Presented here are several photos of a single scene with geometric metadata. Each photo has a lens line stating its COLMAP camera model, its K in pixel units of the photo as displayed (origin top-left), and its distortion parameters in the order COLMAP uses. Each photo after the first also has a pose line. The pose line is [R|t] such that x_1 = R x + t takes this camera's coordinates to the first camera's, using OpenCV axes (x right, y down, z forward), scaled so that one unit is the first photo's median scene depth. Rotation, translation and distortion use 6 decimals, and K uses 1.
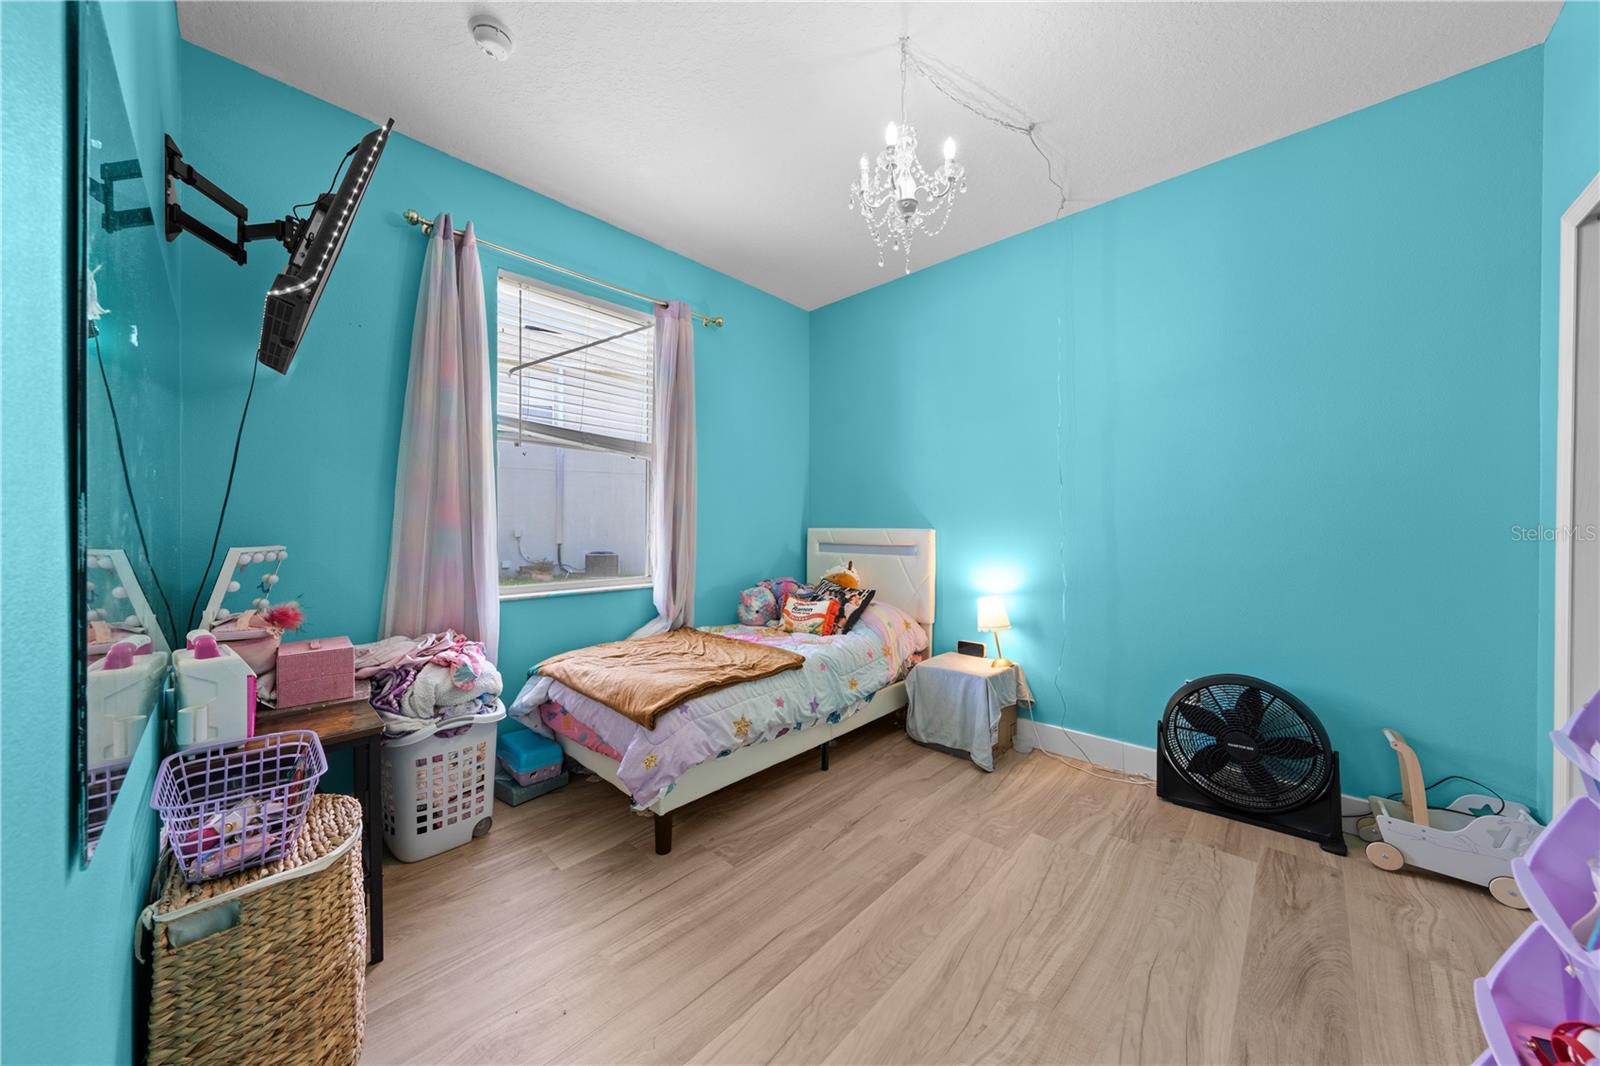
lens RADIAL K [[542.8, 0, 803.0], [0, 542.8, 526.7], [0, 0, 1]] dist [-0.001335, -0.000053]
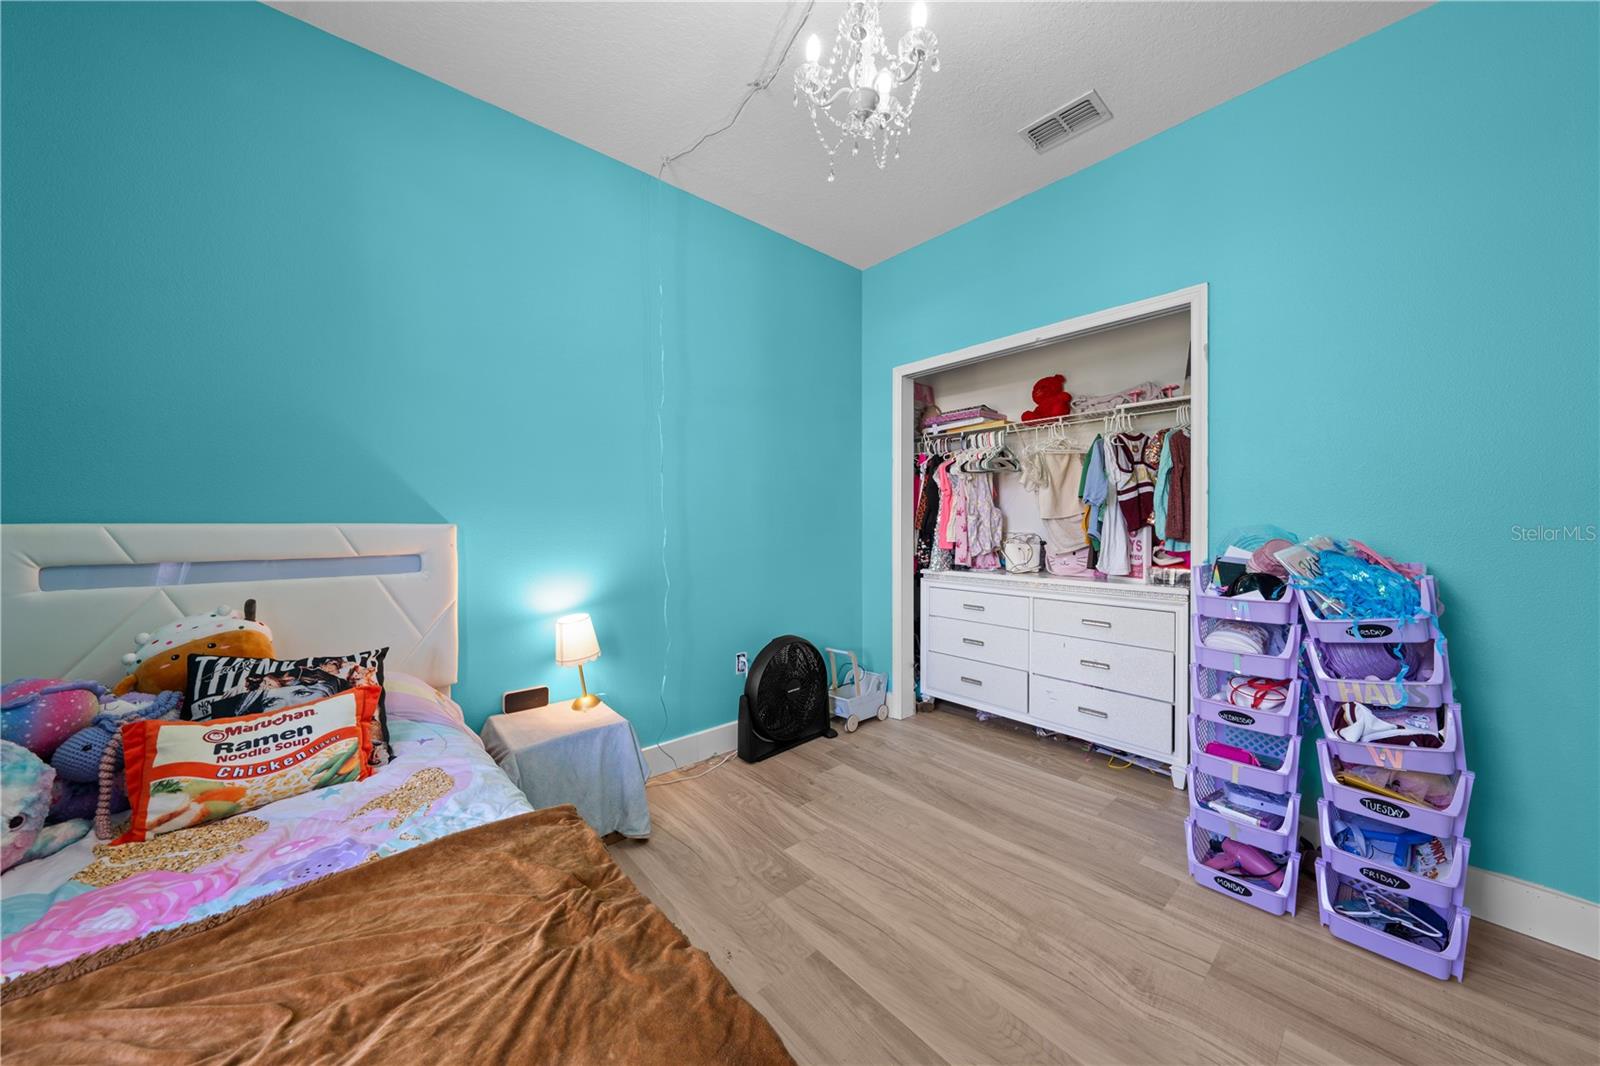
lens RADIAL K [[534.6, 0, 801.3], [0, 534.6, 530.3], [0, 0, 1]] dist [-0.012965, 0.000032]
pose [[0.101505, -0.012957, 0.994751, -0.335548], [-0.004328, 0.999900, 0.013466, 0.000908], [-0.994826, -0.005672, 0.101439, 0.616924]]
